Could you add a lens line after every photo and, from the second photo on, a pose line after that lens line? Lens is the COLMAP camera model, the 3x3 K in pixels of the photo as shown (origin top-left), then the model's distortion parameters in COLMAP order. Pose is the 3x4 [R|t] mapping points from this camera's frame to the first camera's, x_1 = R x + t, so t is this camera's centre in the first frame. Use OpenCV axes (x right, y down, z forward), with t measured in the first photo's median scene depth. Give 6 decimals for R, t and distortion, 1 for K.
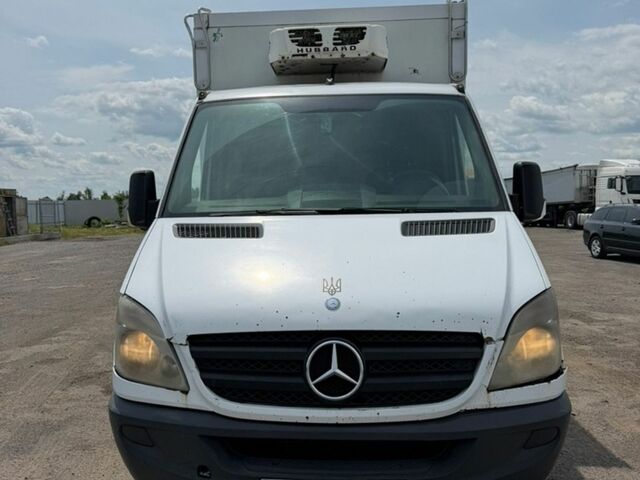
lens RADIAL K [[598.0, 0, 315.7], [0, 598.0, 242.4], [0, 0, 1]] dist [0.176028, -0.355182]
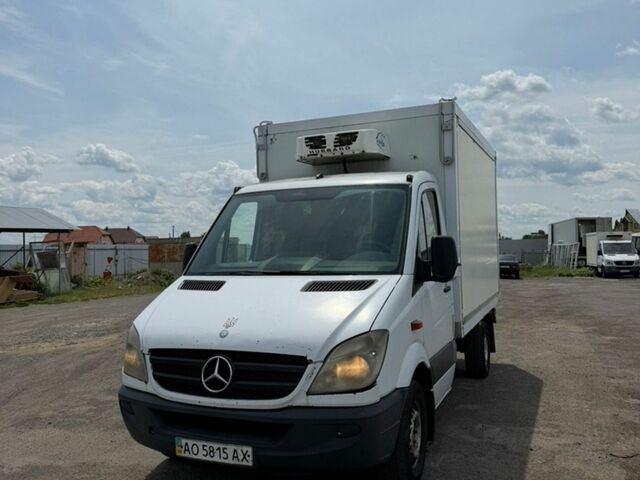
lens RADIAL K [[598.0, 0, 315.7], [0, 598.0, 242.4], [0, 0, 1]] dist [0.176028, -0.355182]
pose [[0.933751, -0.004607, -0.357892, 0.642018], [-0.020319, 0.997622, -0.065854, -0.031625], [0.357345, 0.068763, 0.931438, -0.339020]]
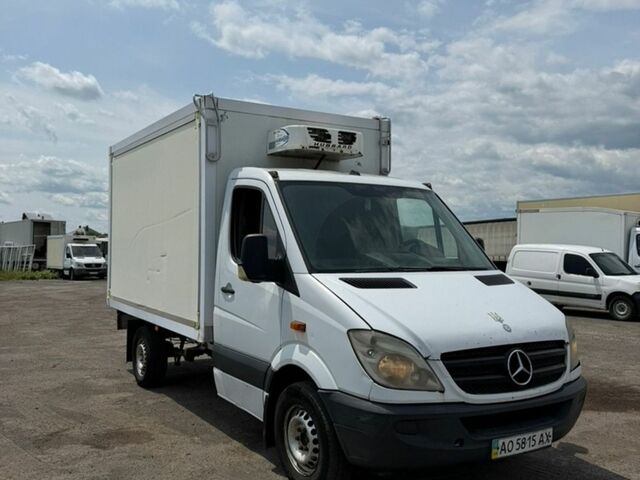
lens RADIAL K [[598.0, 0, 315.7], [0, 598.0, 242.4], [0, 0, 1]] dist [0.176028, -0.355182]
pose [[0.831315, 0.026448, 0.555172, -1.016088], [0.017152, 0.997171, -0.073189, -0.014252], [-0.555536, 0.070366, 0.828509, -0.078721]]
